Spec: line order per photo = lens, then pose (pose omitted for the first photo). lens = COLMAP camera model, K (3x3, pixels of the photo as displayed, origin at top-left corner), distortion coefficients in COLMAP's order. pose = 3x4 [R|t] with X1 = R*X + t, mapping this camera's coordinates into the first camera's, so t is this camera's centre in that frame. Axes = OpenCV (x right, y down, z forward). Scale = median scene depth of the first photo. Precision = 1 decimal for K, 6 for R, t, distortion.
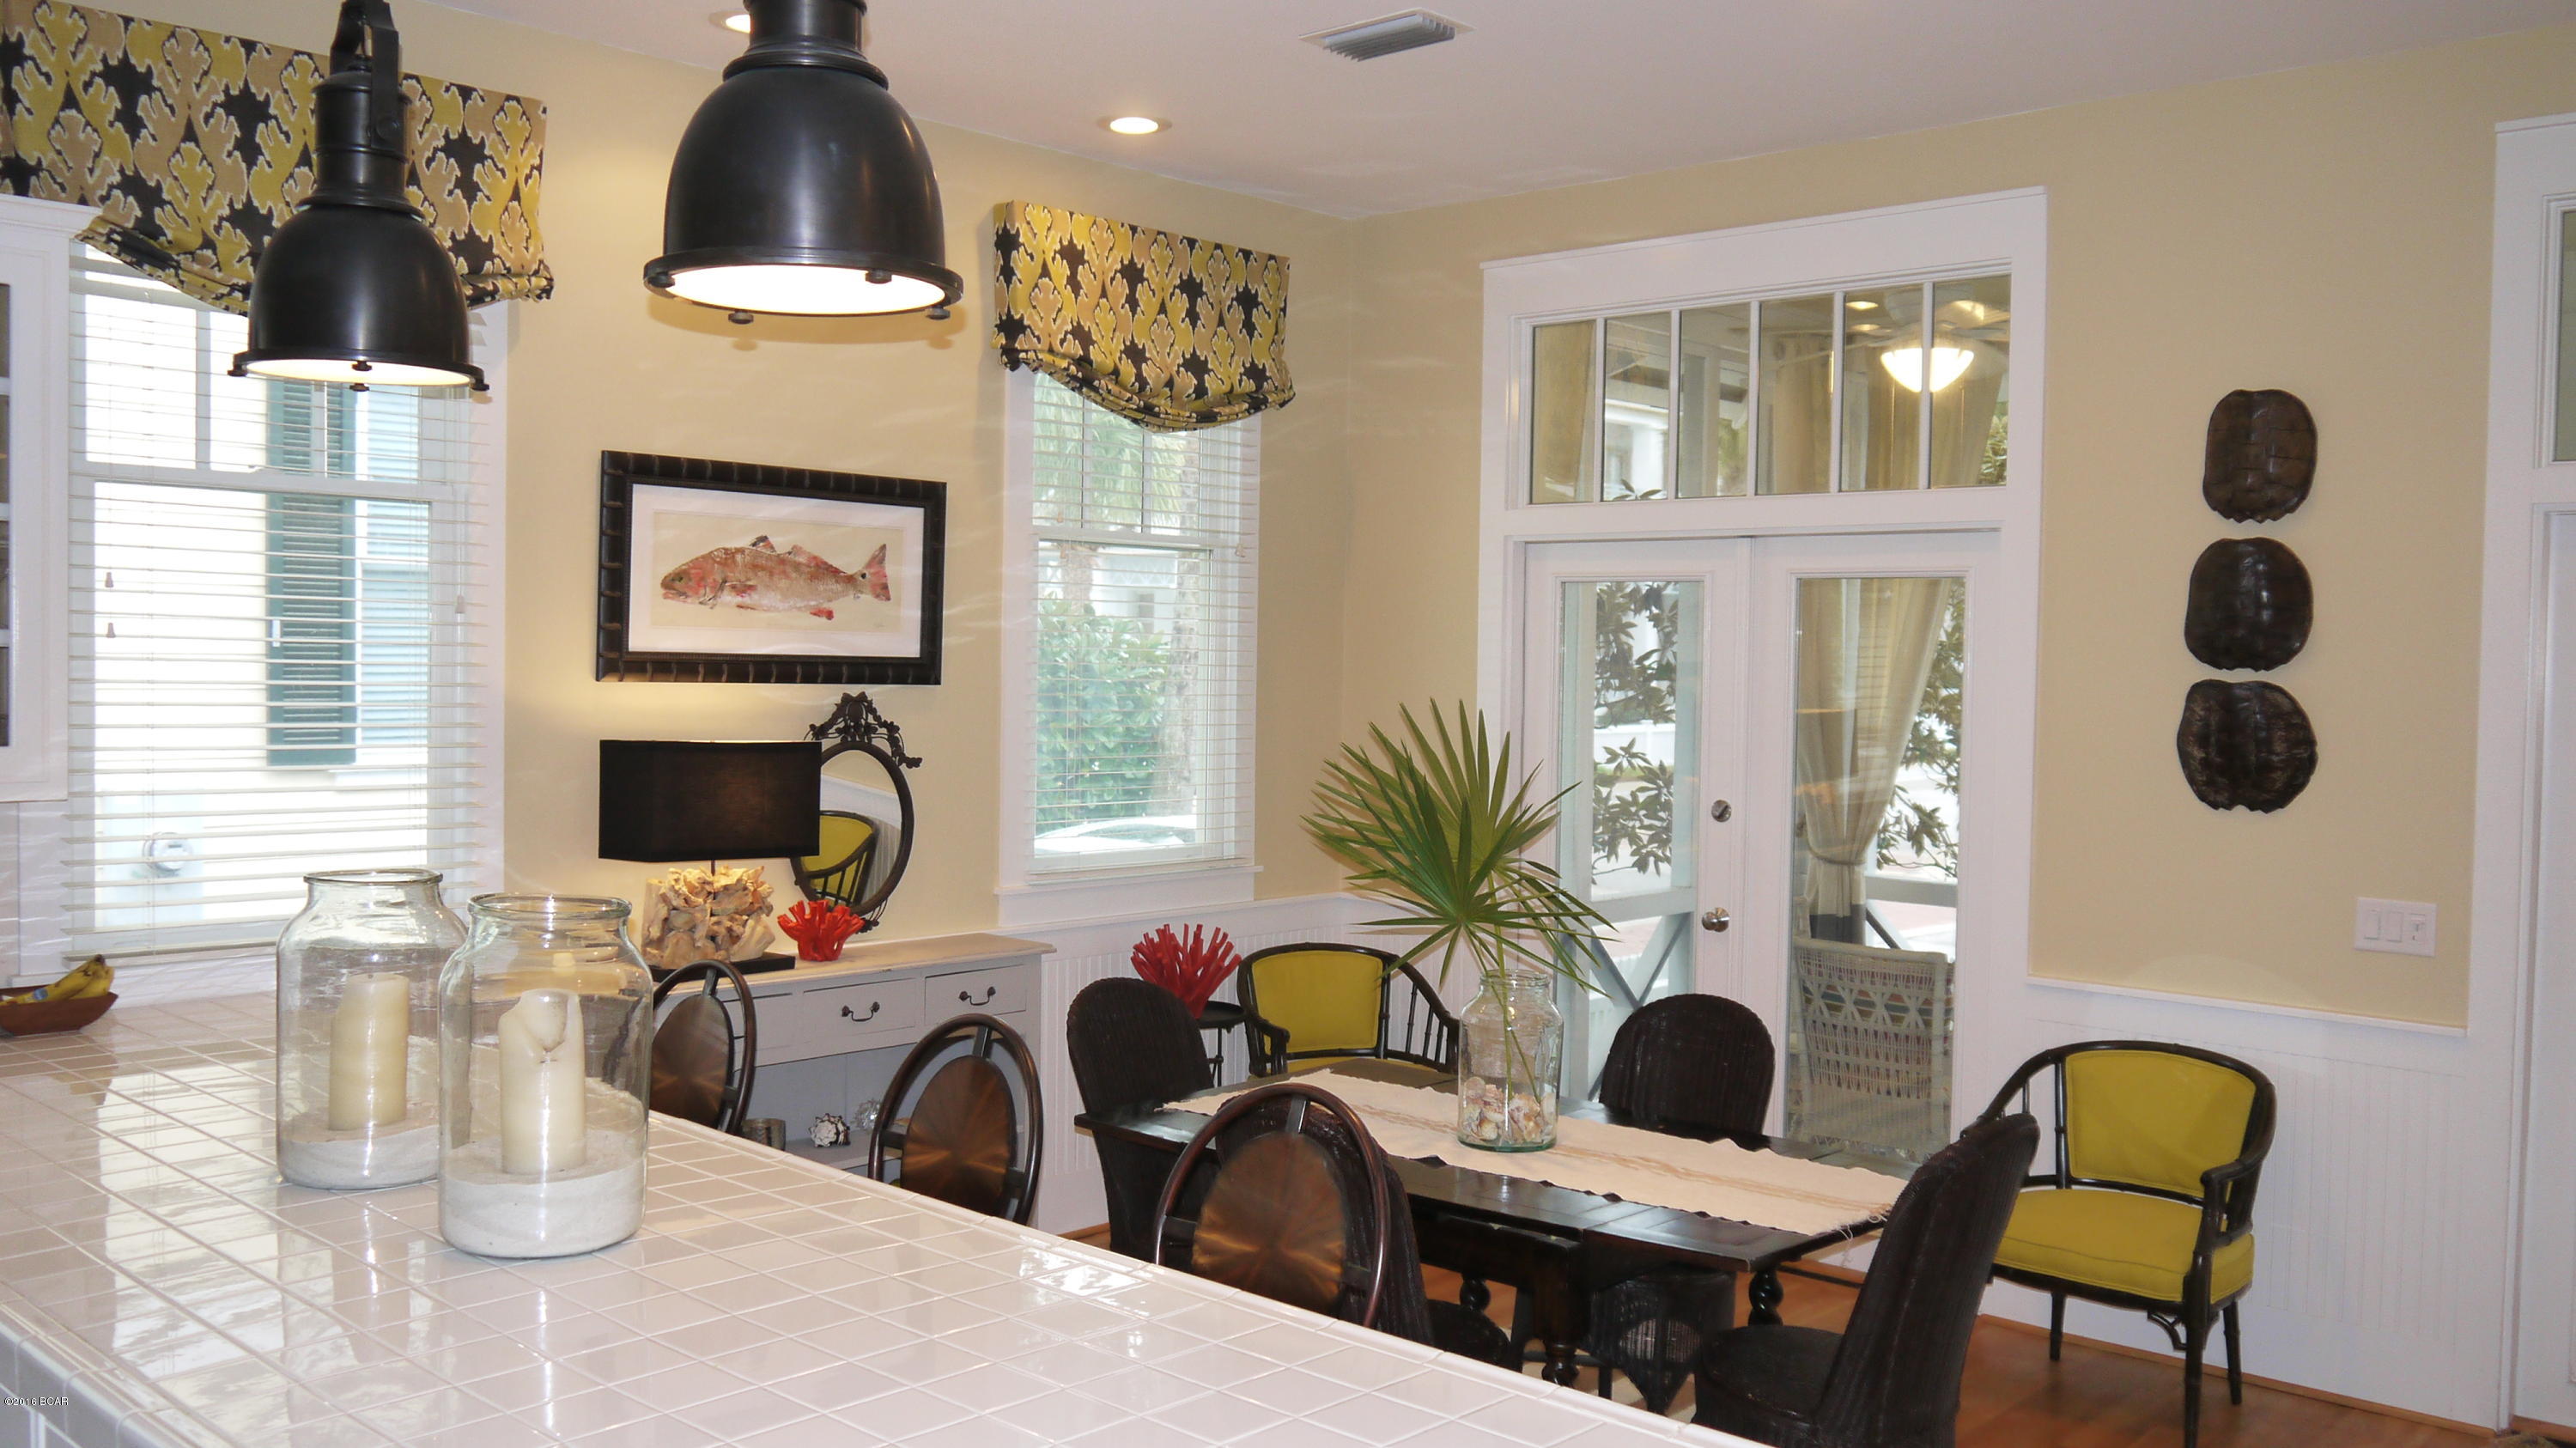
lens RADIAL K [[2131.8, 0, 1260.1], [0, 2131.8, 724.9], [0, 0, 1]] dist [-0.047890, 0.030113]
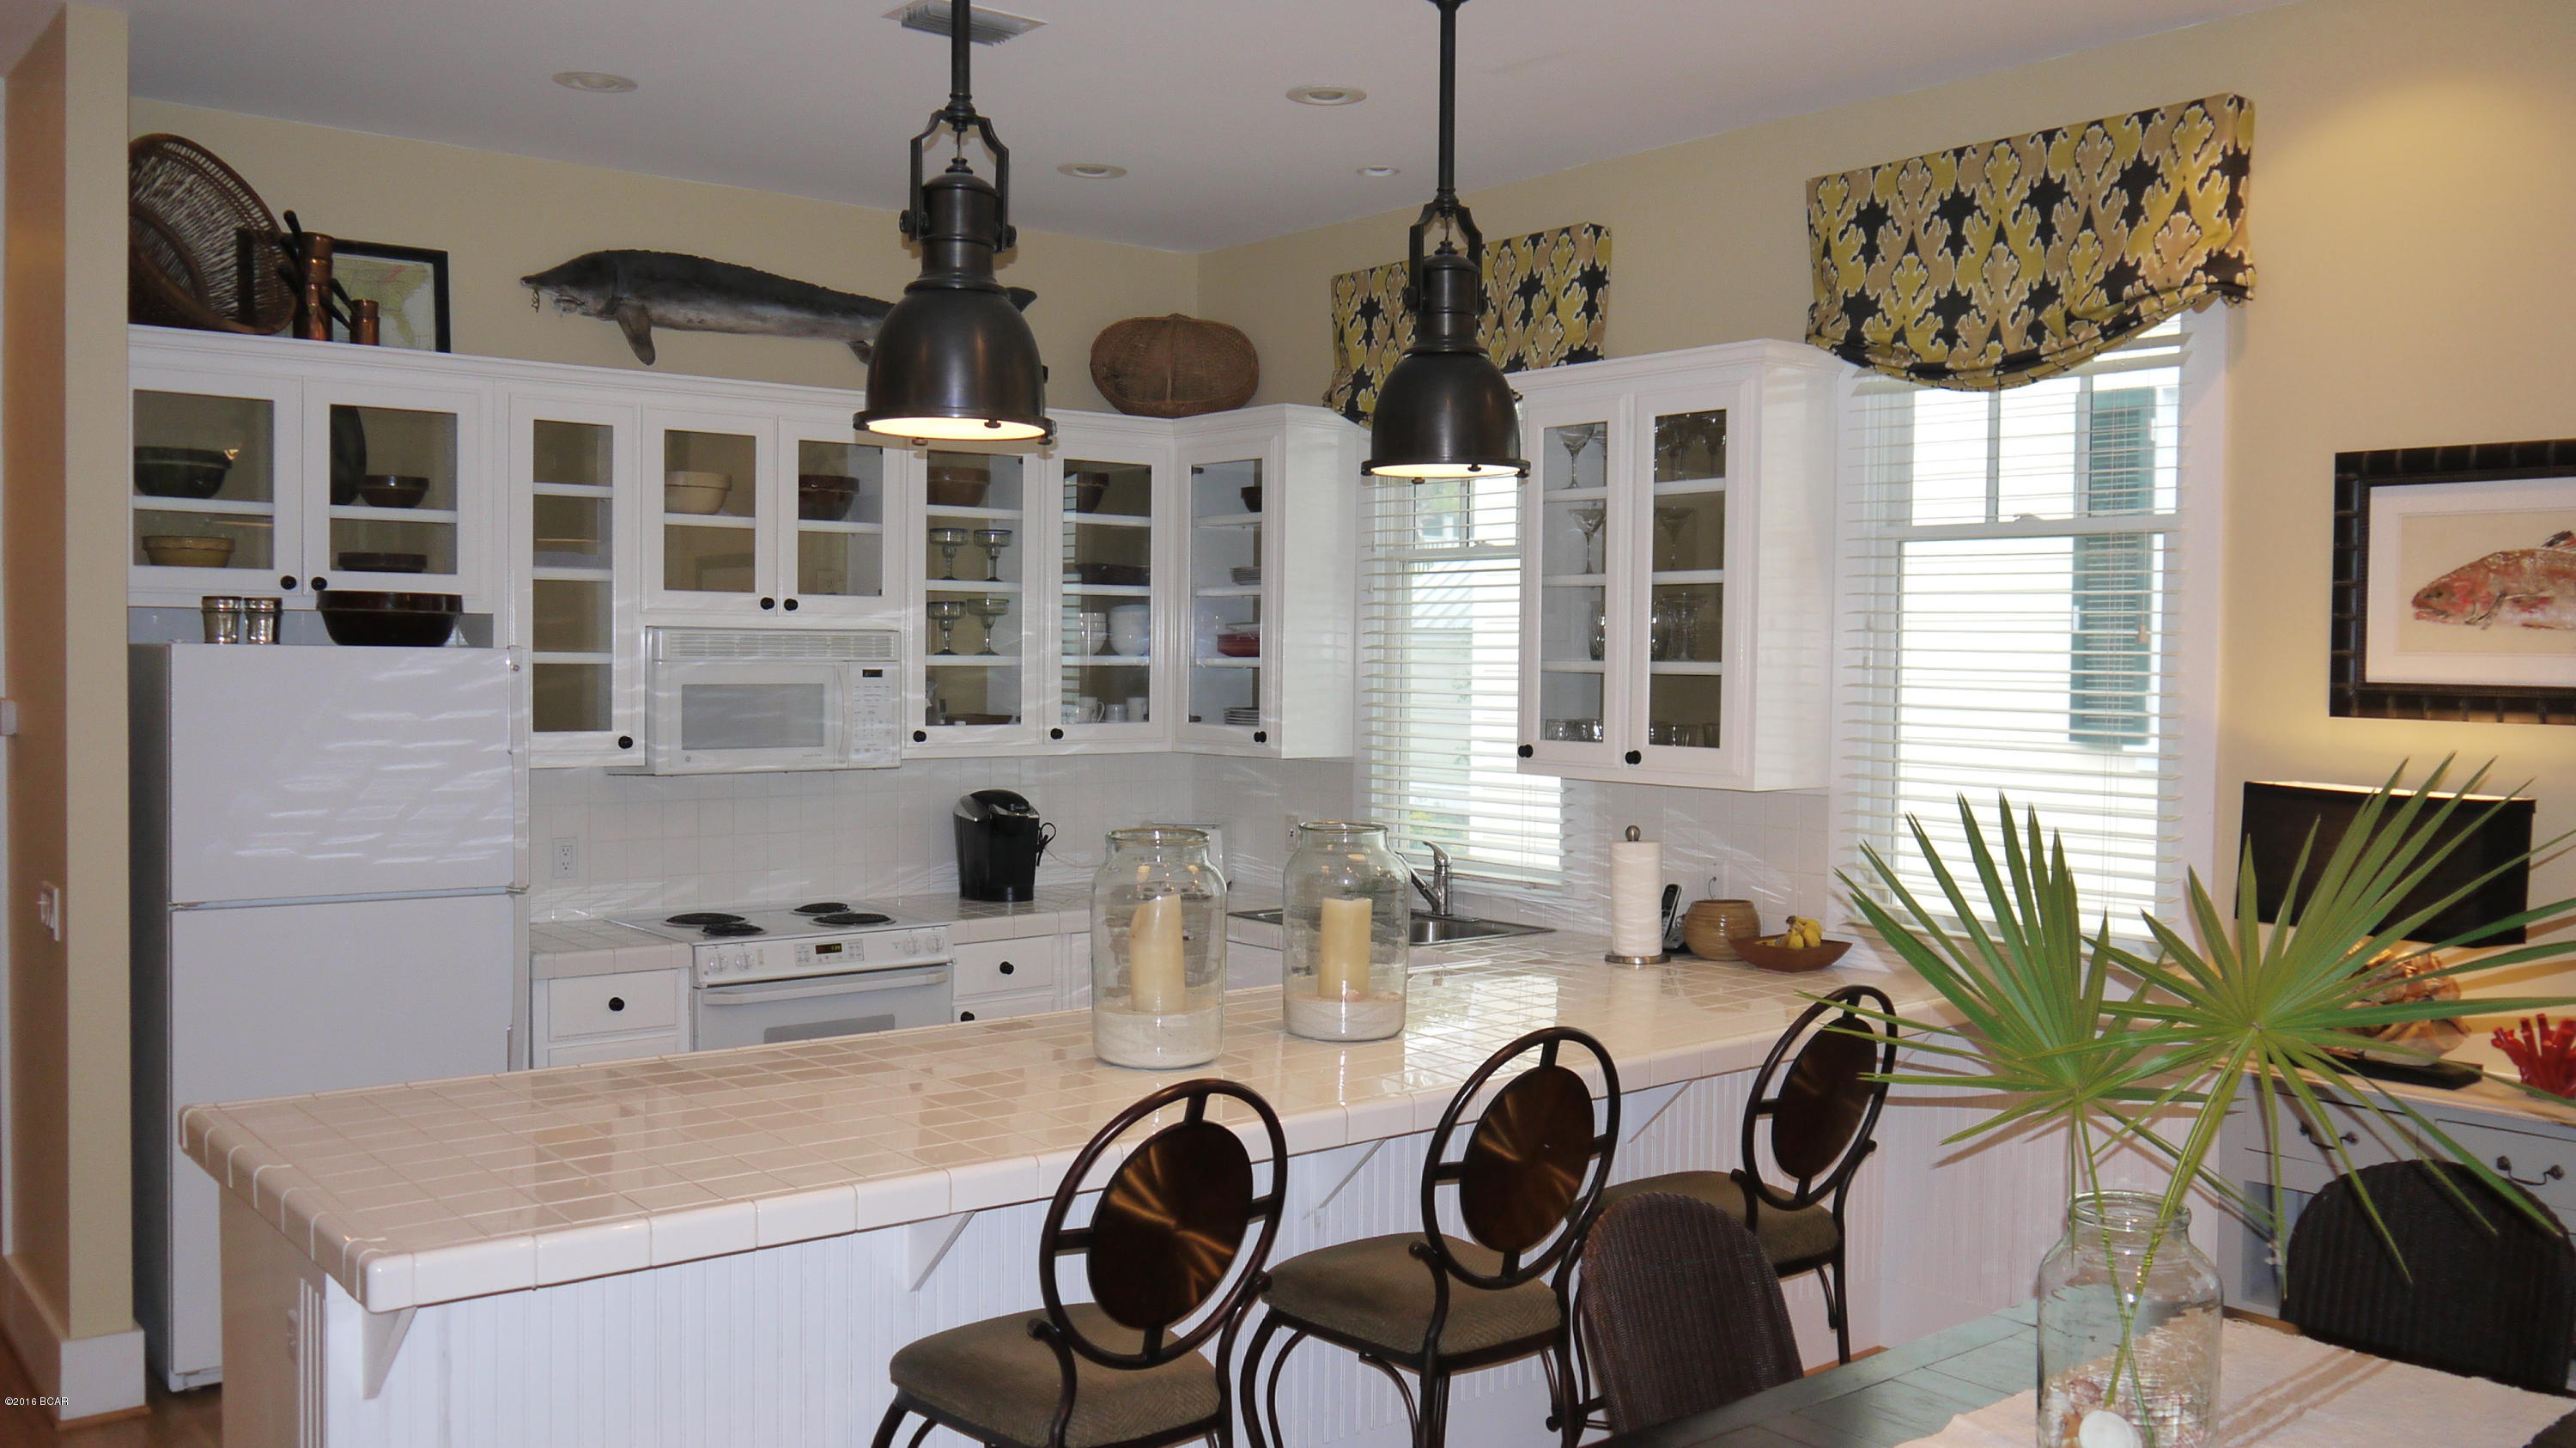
lens RADIAL K [[2131.8, 0, 1272.0], [0, 2131.8, 718.5], [0, 0, 1]] dist [-0.047890, 0.030113]
pose [[-0.143407, 0.010709, -0.989606, 0.594011], [-0.044801, 0.998846, 0.017301, -0.014618], [0.988649, 0.046816, -0.142761, 0.667992]]
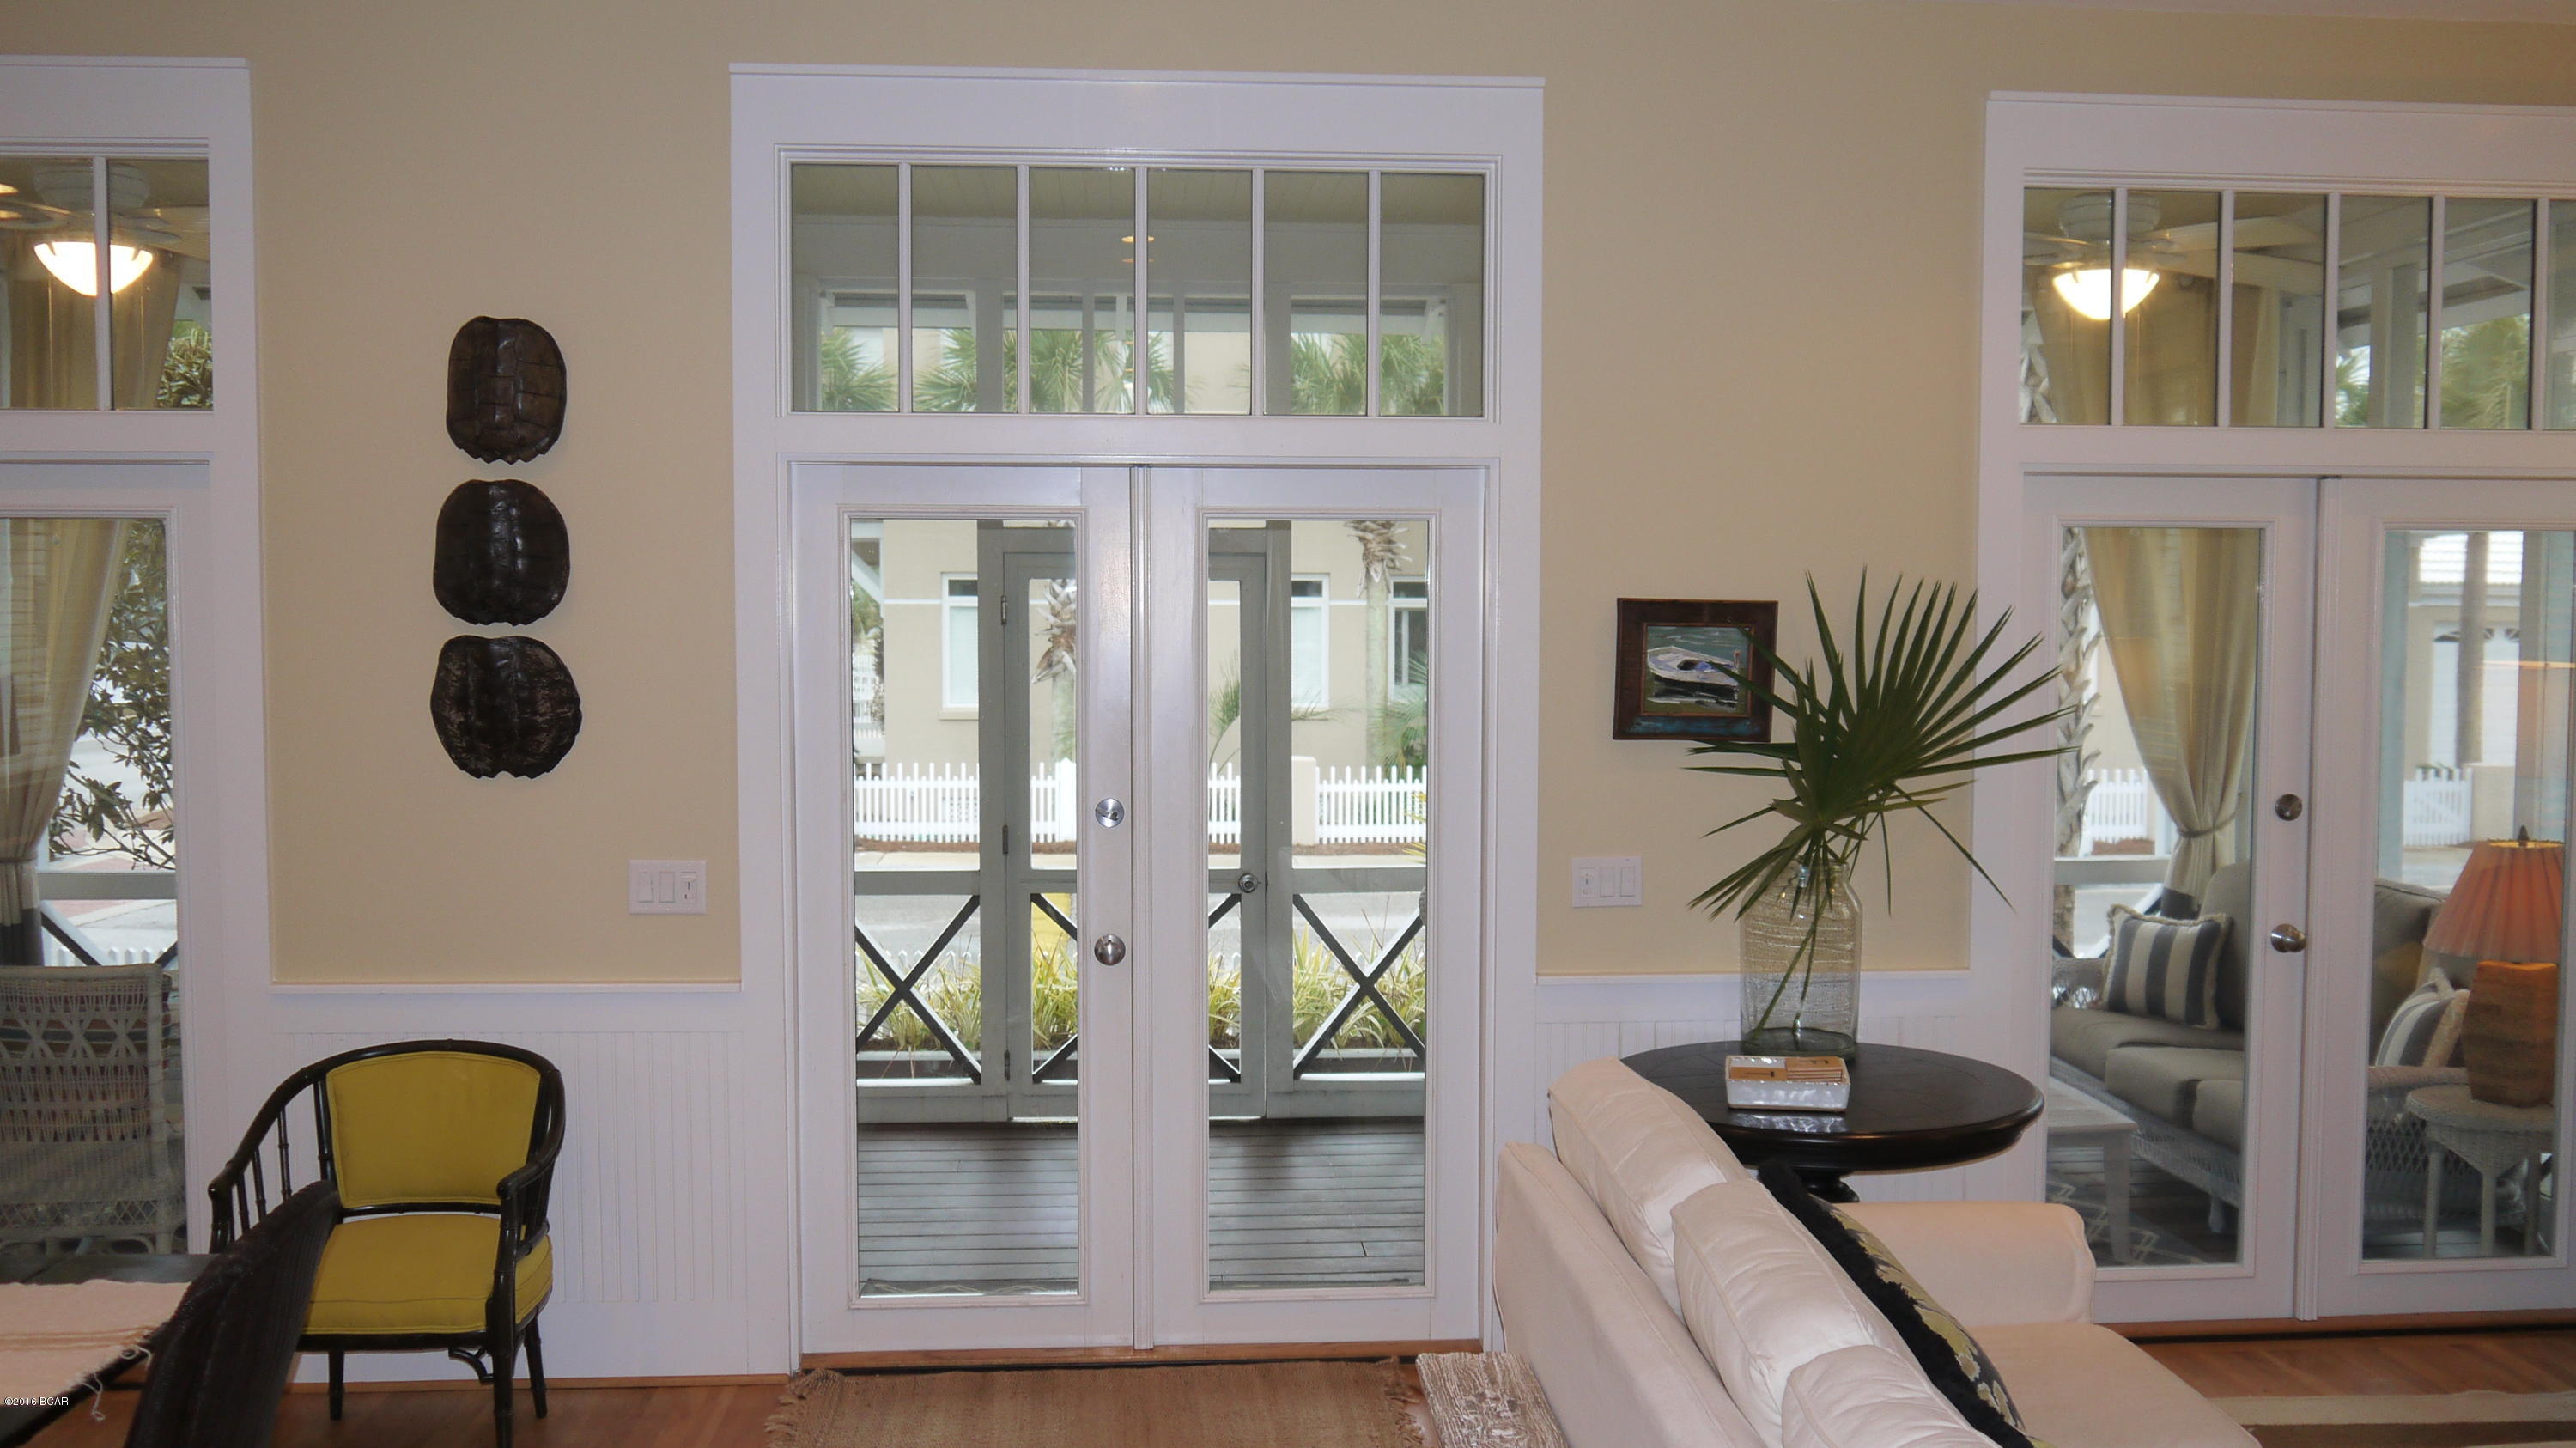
lens RADIAL K [[2131.8, 0, 1293.3], [0, 2131.8, 727.4], [0, 0, 1]] dist [-0.047890, 0.030113]
pose [[0.674115, -0.055526, 0.736536, 0.017301], [0.034635, 0.998450, 0.043571, -0.009095], [-0.737814, -0.003862, 0.674993, 0.120896]]
